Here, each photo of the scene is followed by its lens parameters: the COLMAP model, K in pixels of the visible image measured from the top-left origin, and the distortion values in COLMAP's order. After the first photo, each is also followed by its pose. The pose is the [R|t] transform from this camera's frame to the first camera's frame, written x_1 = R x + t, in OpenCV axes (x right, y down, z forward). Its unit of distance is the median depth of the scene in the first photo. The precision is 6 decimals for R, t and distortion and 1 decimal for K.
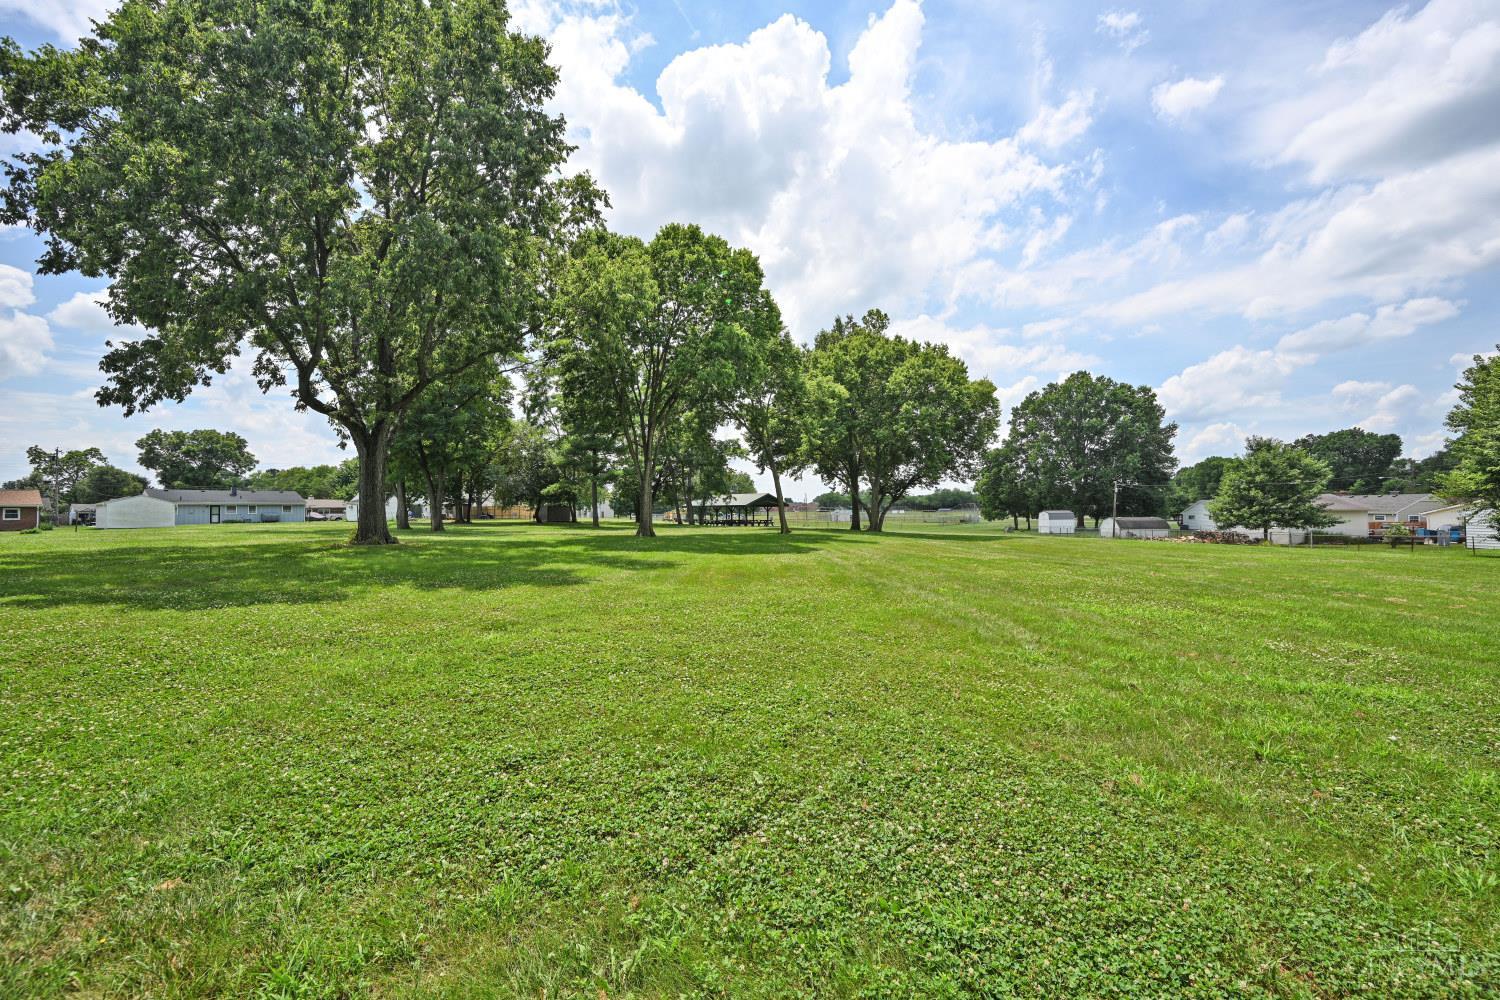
lens RADIAL K [[600.3, 0, 750.0], [0, 600.3, 500.0], [0, 0, 1]] dist [0.002884, 0.000052]
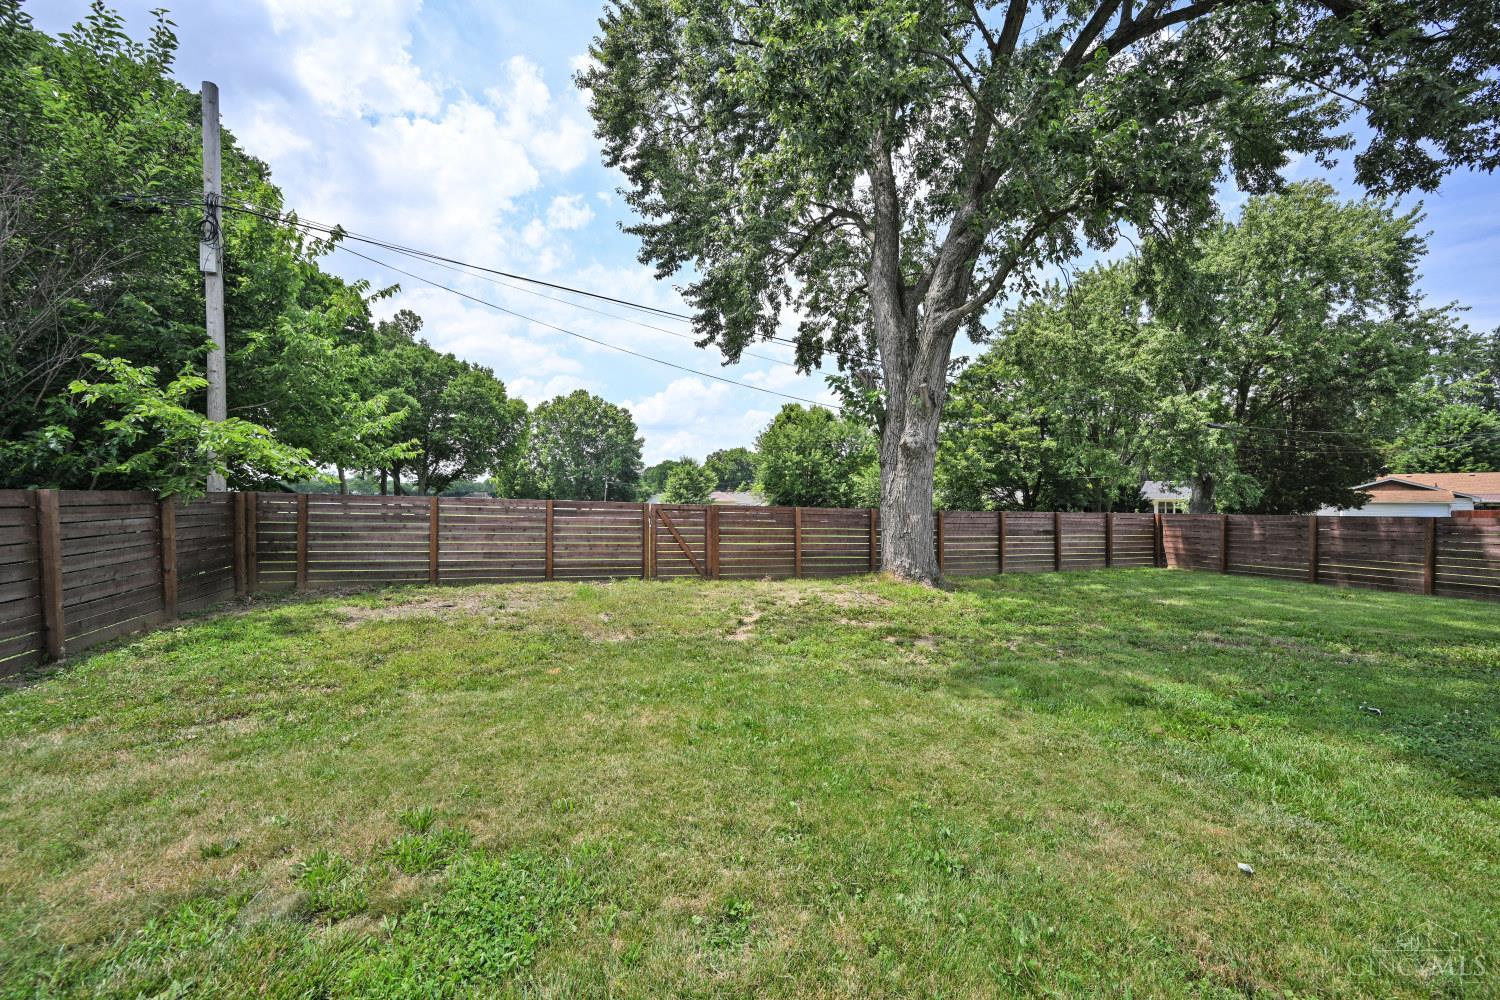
lens RADIAL K [[600.3, 0, 750.0], [0, 600.3, 500.0], [0, 0, 1]] dist [0.002884, 0.000052]
pose [[0.702510, 0.002249, 0.711670, -0.093173], [-0.014385, 0.999836, 0.011040, -0.003628], [-0.711528, -0.017992, 0.702427, -0.133199]]
